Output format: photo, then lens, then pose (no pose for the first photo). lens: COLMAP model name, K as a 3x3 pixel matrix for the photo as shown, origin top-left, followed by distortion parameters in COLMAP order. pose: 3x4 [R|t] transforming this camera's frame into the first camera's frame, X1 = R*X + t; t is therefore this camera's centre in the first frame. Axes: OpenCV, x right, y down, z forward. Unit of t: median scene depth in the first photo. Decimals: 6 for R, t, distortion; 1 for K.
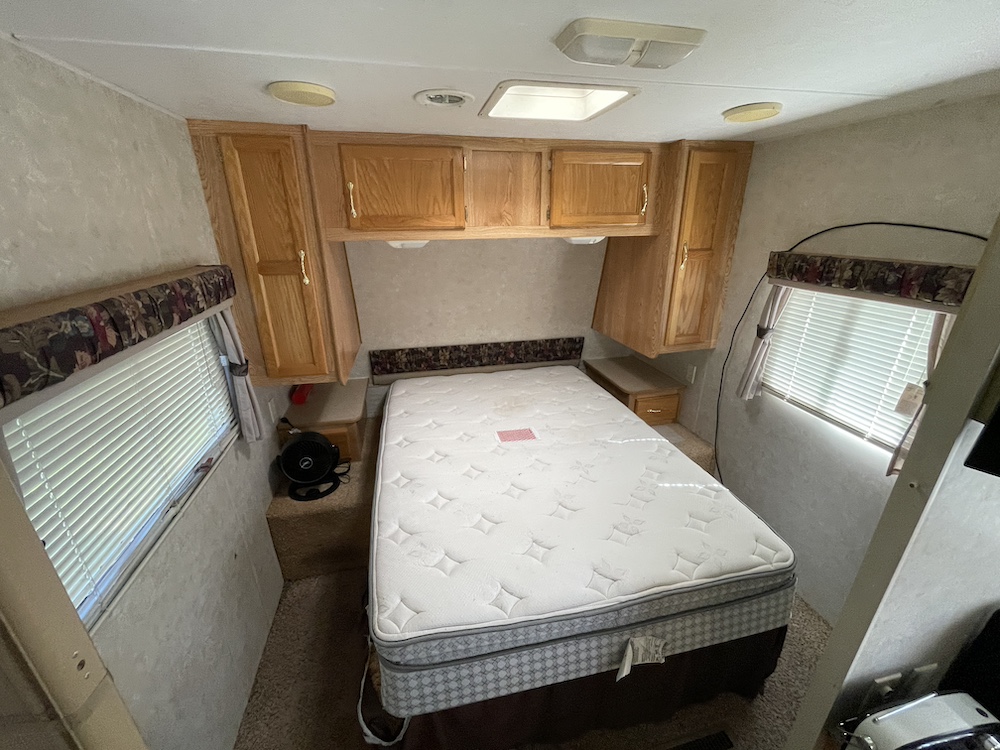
lens RADIAL K [[400.8, 0, 497.3], [0, 400.8, 375.0], [0, 0, 1]] dist [-0.002794, 0.000427]
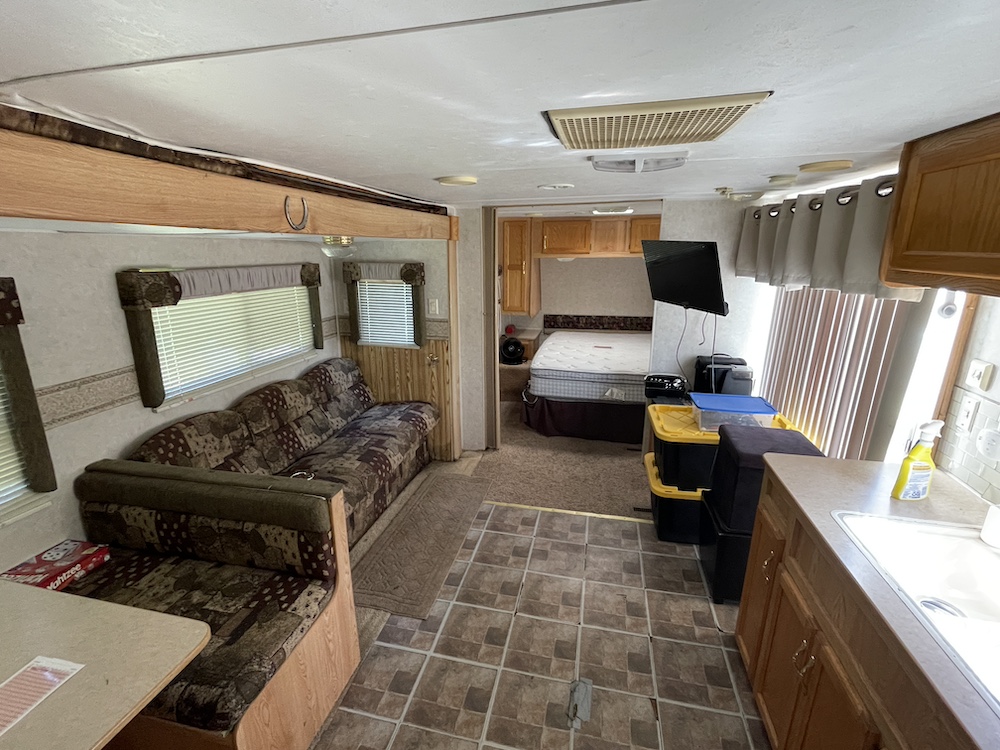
lens RADIAL K [[457.6, 0, 495.3], [0, 457.6, 376.7], [0, 0, 1]] dist [-0.000491, -0.000142]
pose [[0.901455, 0.111489, -0.418269, 0.582784], [-0.149622, 0.986958, -0.059395, 0.551010], [0.406192, 0.116124, 0.906379, -1.461794]]
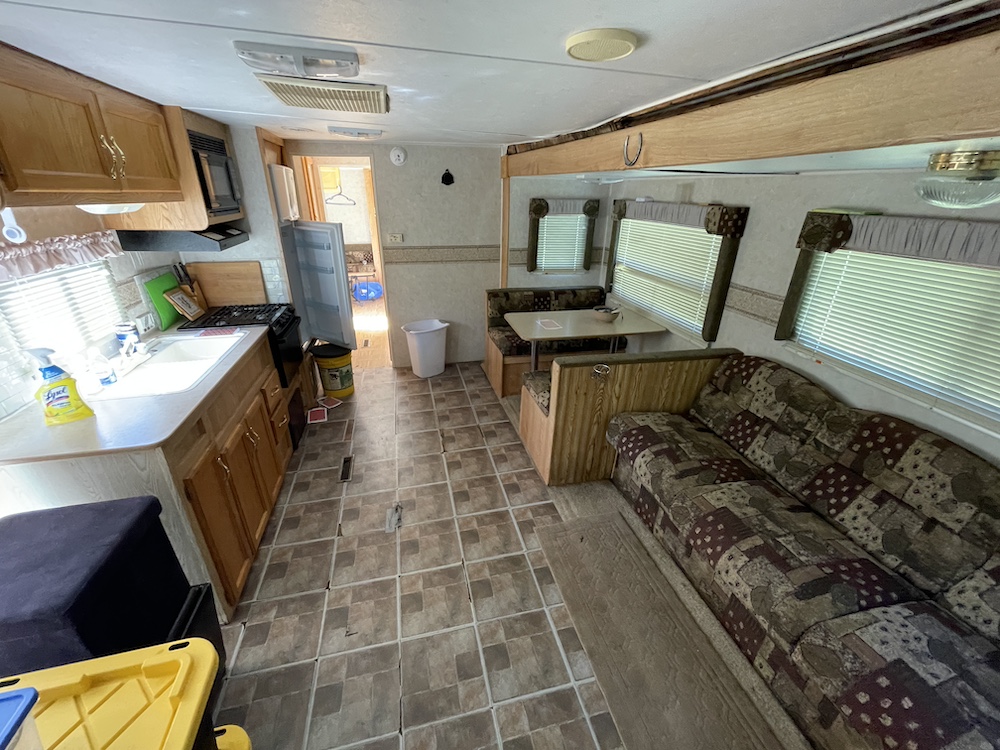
lens RADIAL K [[400.8, 0, 497.7], [0, 400.8, 375.9], [0, 0, 1]] dist [-0.002794, 0.000427]
pose [[-0.999598, -0.014221, -0.024524, -0.463791], [-0.027494, 0.697238, 0.716312, -0.818044], [0.006912, 0.716698, -0.697349, 2.242268]]
